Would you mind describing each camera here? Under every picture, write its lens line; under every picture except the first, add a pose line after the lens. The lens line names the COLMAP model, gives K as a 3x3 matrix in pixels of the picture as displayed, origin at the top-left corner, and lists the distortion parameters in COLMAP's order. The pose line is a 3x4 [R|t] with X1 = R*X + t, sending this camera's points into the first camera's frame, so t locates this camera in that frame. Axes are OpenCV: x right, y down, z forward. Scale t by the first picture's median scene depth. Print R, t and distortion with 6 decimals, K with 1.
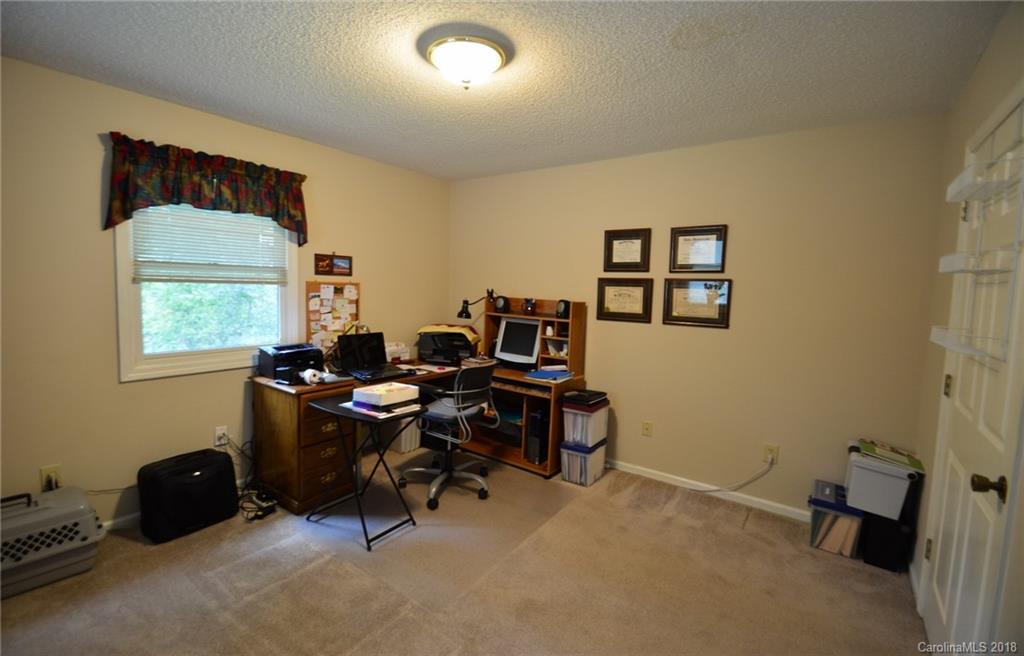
lens RADIAL K [[451.9, 0, 506.2], [0, 451.9, 328.1], [0, 0, 1]] dist [-0.000608, -0.000434]
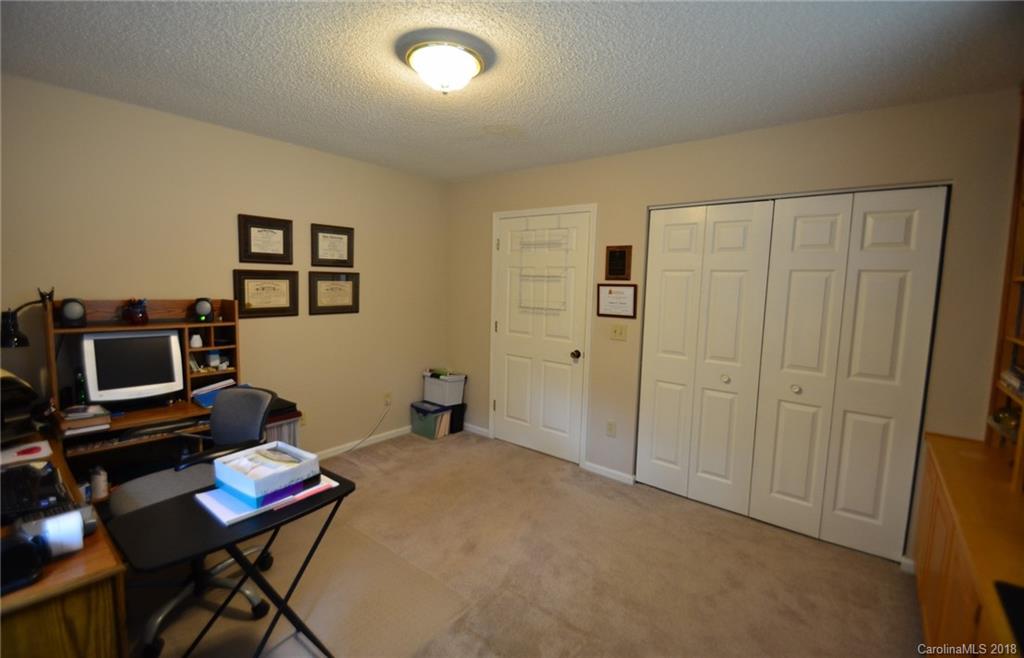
lens RADIAL K [[451.9, 0, 507.3], [0, 451.9, 330.6], [0, 0, 1]] dist [-0.000608, -0.000434]
pose [[0.046243, -0.140197, 0.989043, -0.663824], [0.068585, 0.988211, 0.136873, -0.083703], [-0.996573, 0.061505, 0.055313, 0.479294]]
